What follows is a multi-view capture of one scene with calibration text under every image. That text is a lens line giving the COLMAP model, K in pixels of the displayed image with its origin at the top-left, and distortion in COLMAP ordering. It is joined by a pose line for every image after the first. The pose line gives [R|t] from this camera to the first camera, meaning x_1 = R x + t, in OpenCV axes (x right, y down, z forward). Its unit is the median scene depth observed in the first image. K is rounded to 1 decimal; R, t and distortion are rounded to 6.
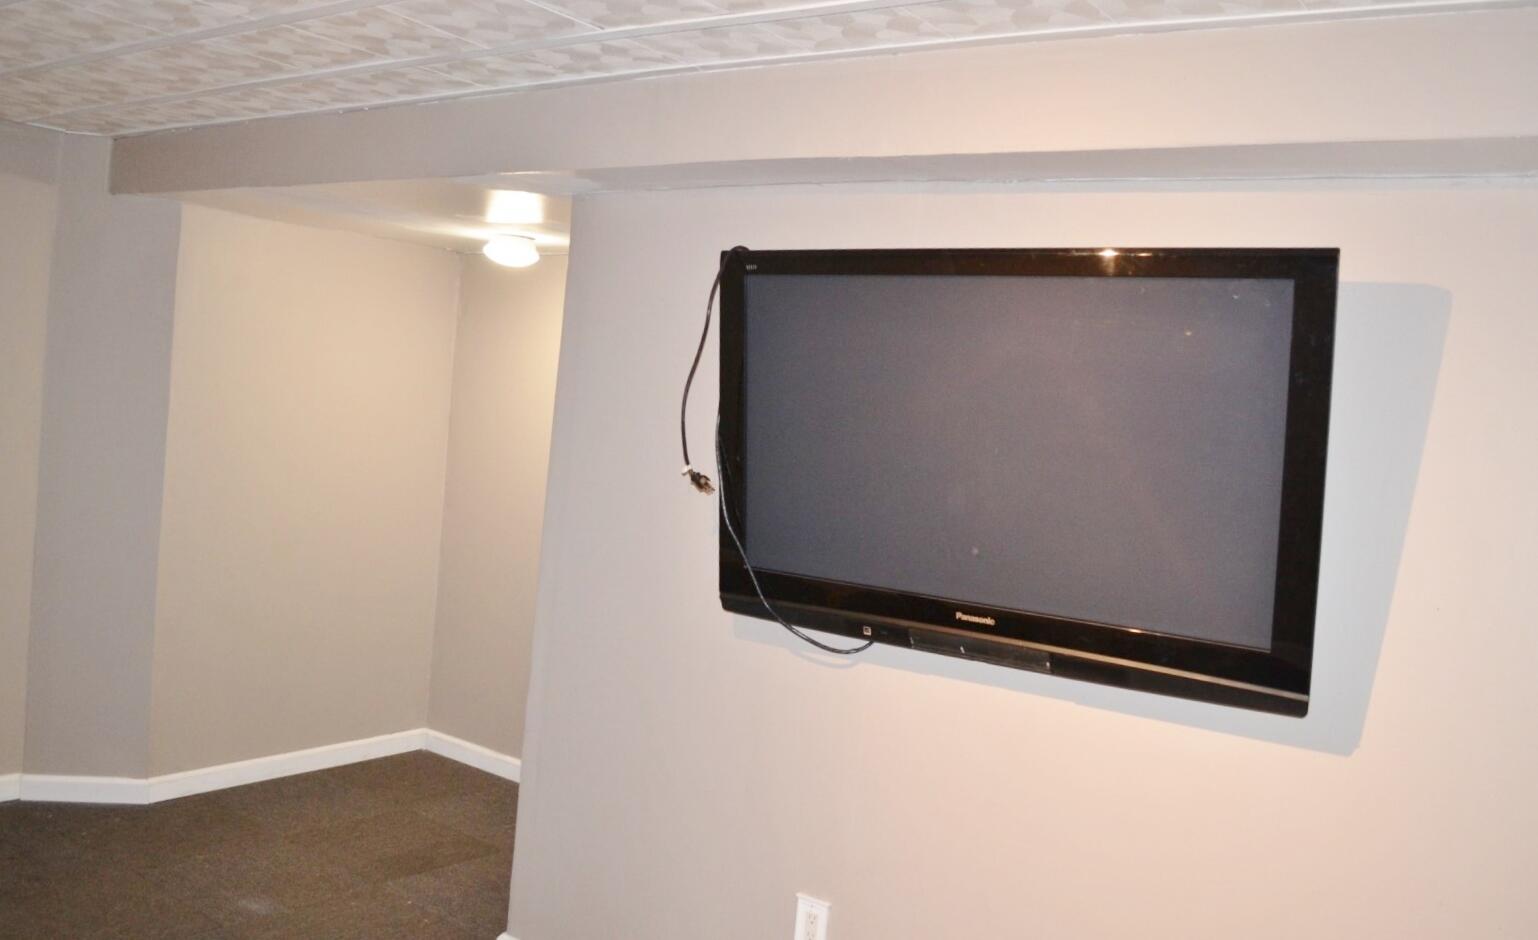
lens RADIAL K [[1320.5, 0, 769.0], [0, 1320.5, 470.0], [0, 0, 1]] dist [-0.080972, 0.016594]
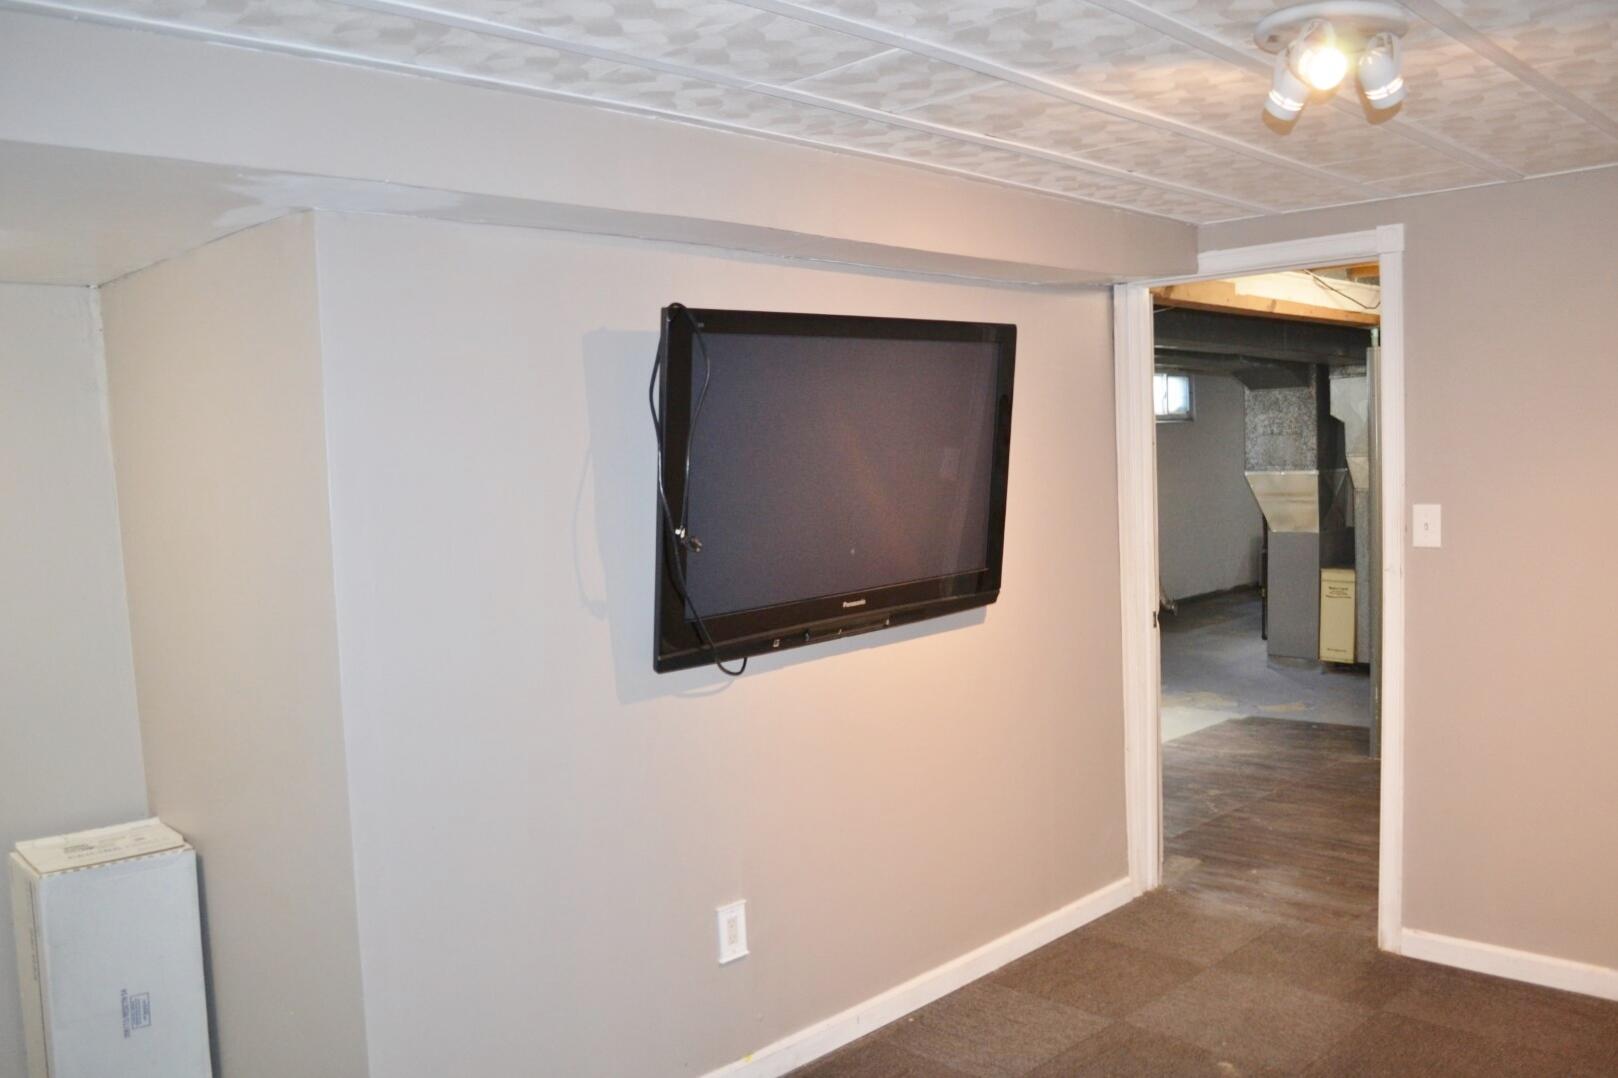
lens RADIAL K [[1310.9, 0, 809.0], [0, 1310.9, 539.0], [0, 0, 1]] dist [-0.076309, 0.006754]
pose [[0.146423, -0.158412, 0.976456, -0.874107], [0.103652, 0.984118, 0.144112, -0.110951], [-0.983777, 0.080110, 0.160517, 0.664609]]
